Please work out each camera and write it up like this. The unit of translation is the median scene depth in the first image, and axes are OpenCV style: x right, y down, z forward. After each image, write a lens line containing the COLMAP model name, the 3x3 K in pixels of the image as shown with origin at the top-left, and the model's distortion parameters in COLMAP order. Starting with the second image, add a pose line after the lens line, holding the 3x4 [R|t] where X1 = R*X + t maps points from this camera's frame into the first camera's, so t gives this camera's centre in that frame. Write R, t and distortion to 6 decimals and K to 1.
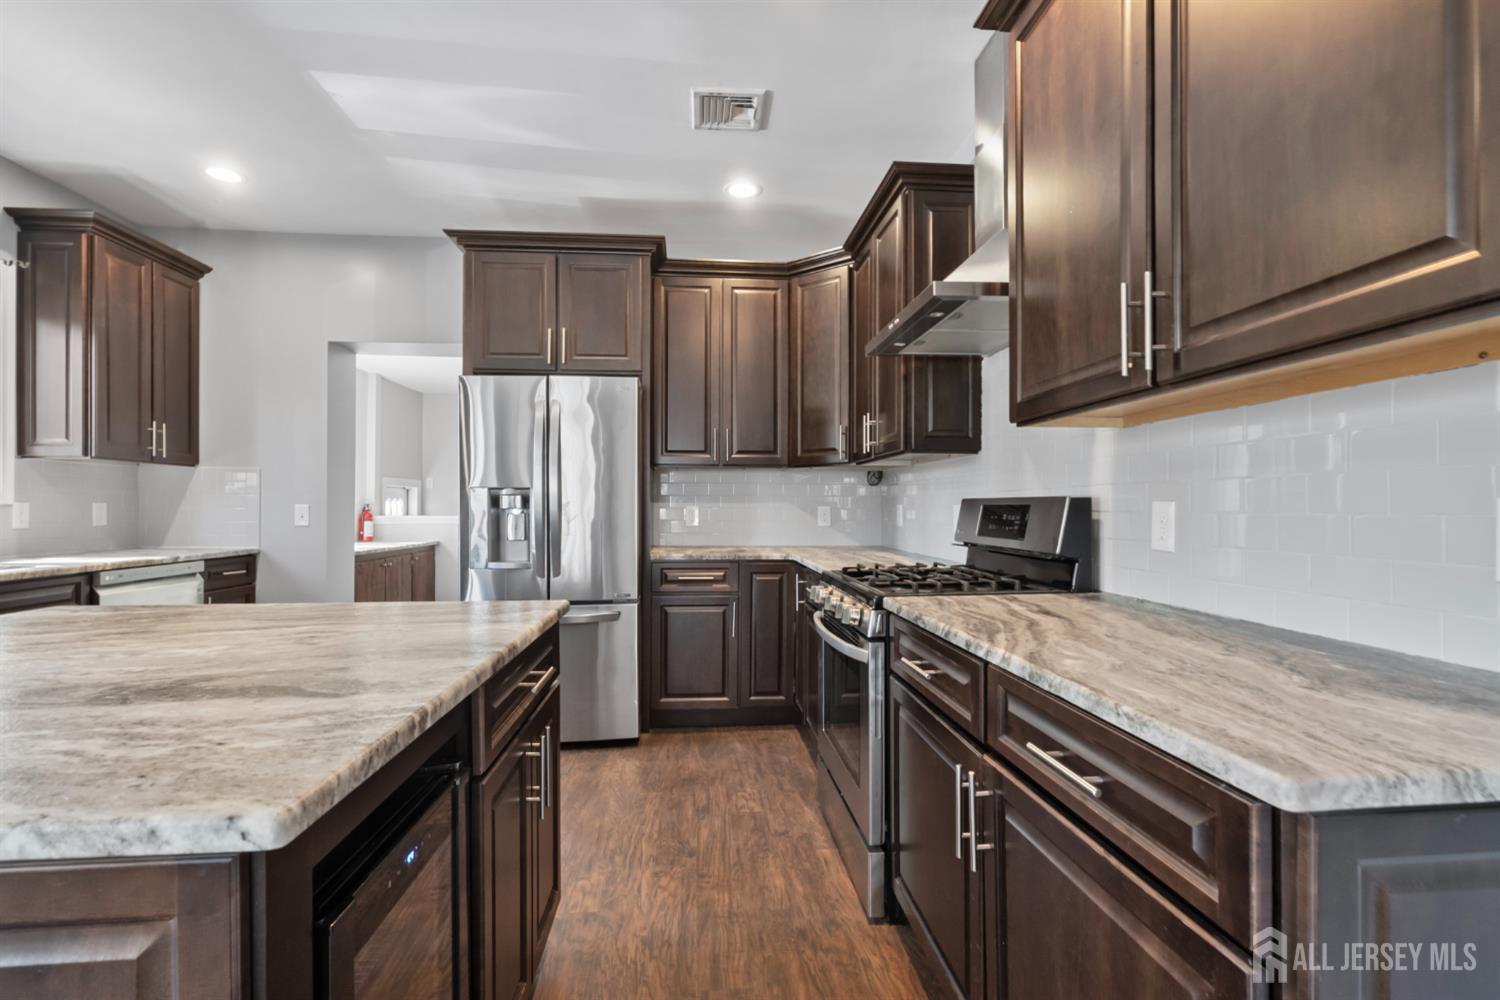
lens RADIAL K [[698.7, 0, 756.1], [0, 698.7, 503.9], [0, 0, 1]] dist [-0.004764, 0.000372]
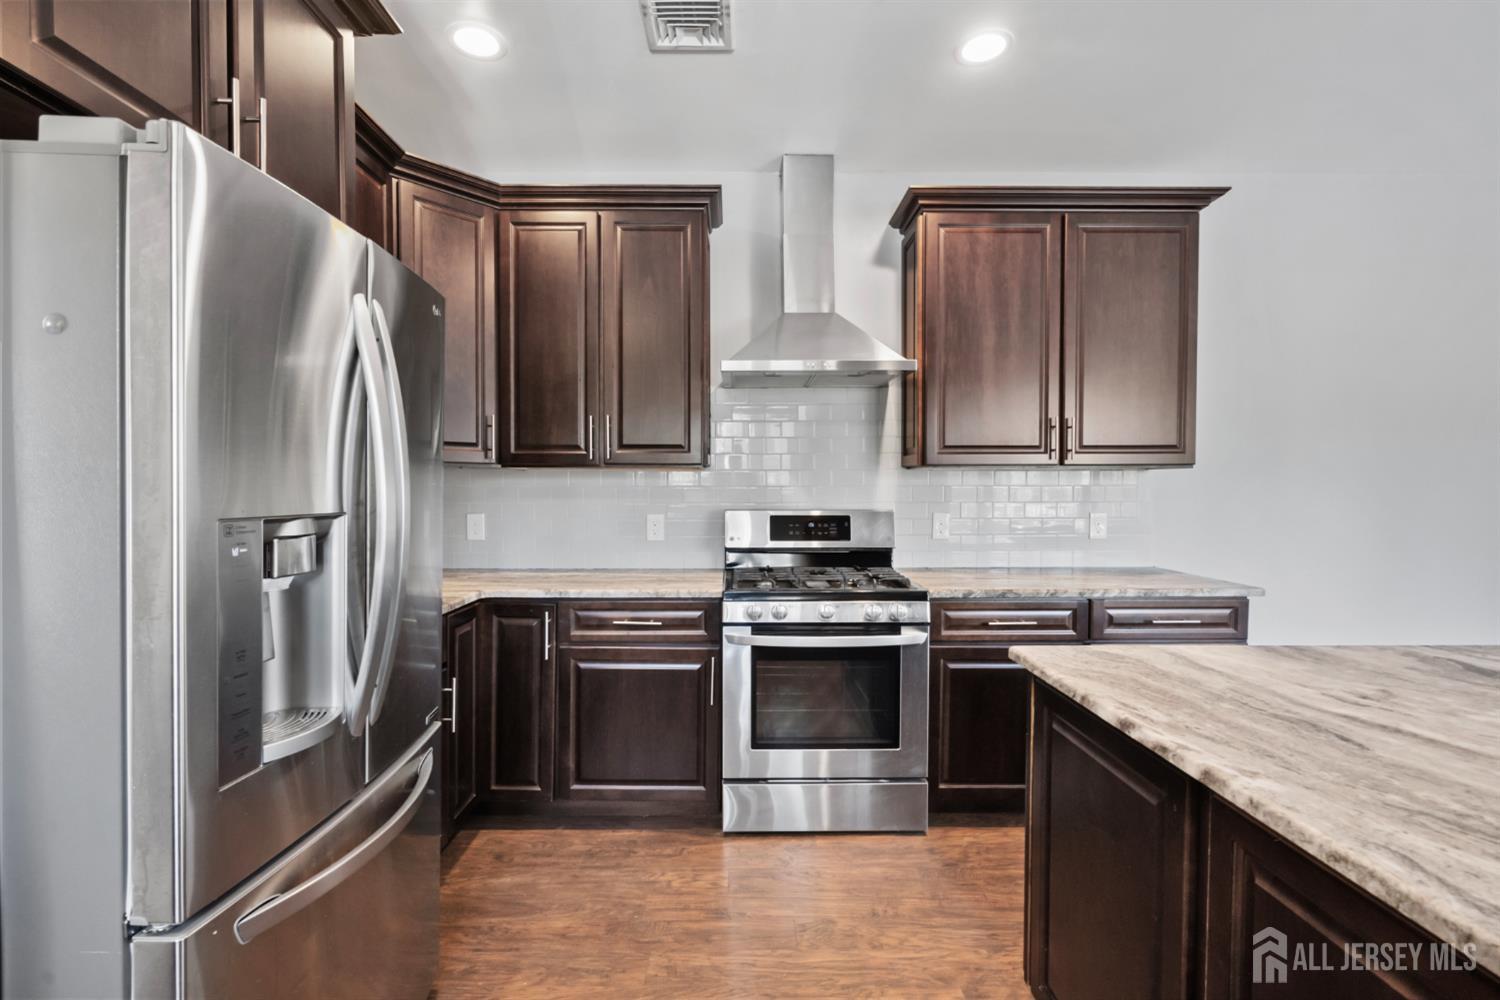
lens RADIAL K [[669.1, 0, 750.0], [0, 669.1, 500.0], [0, 0, 1]] dist [-0.000956, -0.000076]
pose [[0.061326, -0.010895, 0.998058, -0.988192], [-0.008458, 0.999899, 0.011435, -0.045412], [-0.998082, -0.009143, 0.061227, 1.106058]]
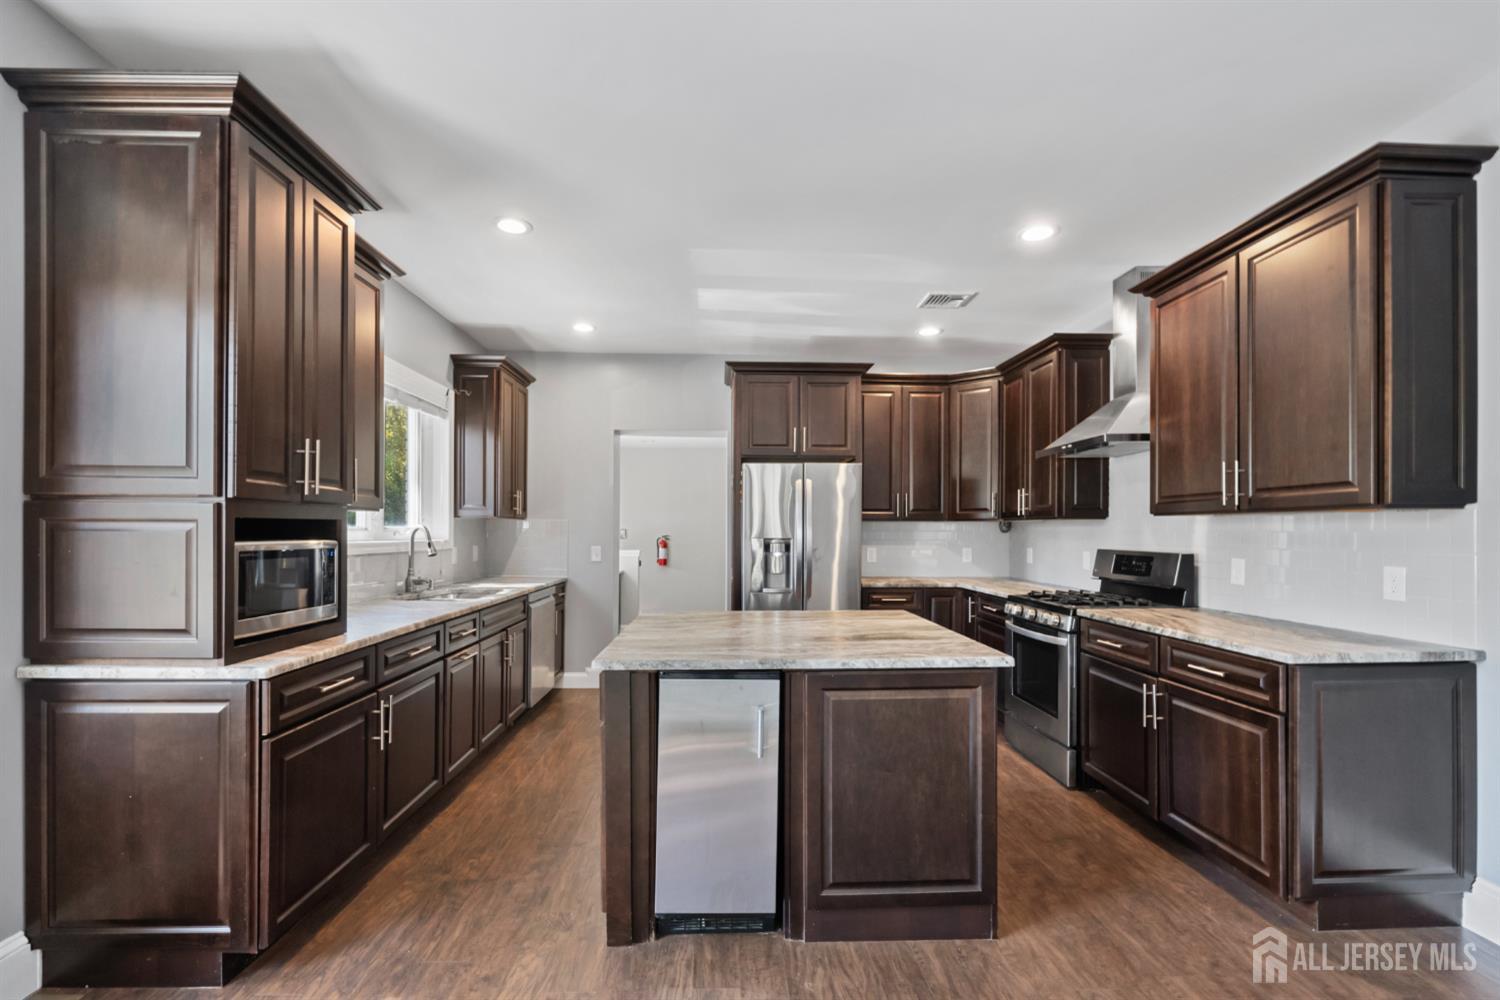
lens RADIAL K [[708.6, 0, 750.5], [0, 708.6, 530.6], [0, 0, 1]] dist [0.000440, 0.000235]
pose [[0.999038, 0.001987, -0.043809, -0.507086], [-0.001829, 0.999992, 0.003650, -0.065514], [0.043816, -0.003567, 0.999033, -0.758185]]
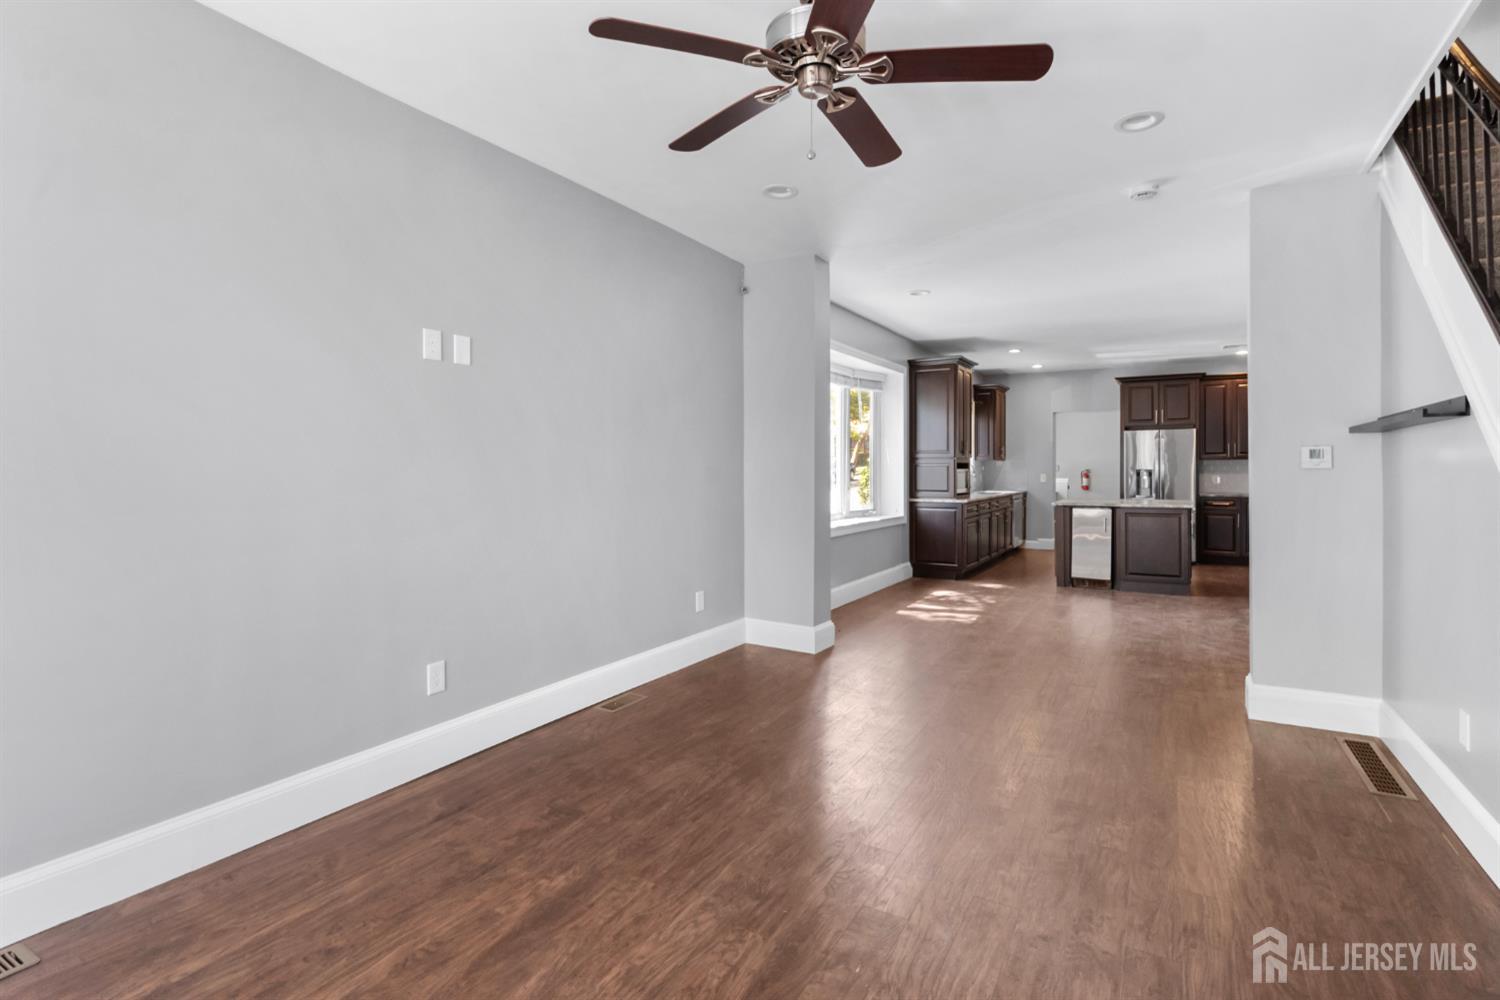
lens RADIAL K [[730.0, 0, 750.8], [0, 730.0, 458.9], [0, 0, 1]] dist [-0.006127, 0.000004]
pose [[0.817851, -0.008234, -0.575371, 0.066531], [0.003486, 0.999950, -0.009355, -0.064350], [0.575419, 0.005646, 0.817839, -3.486695]]
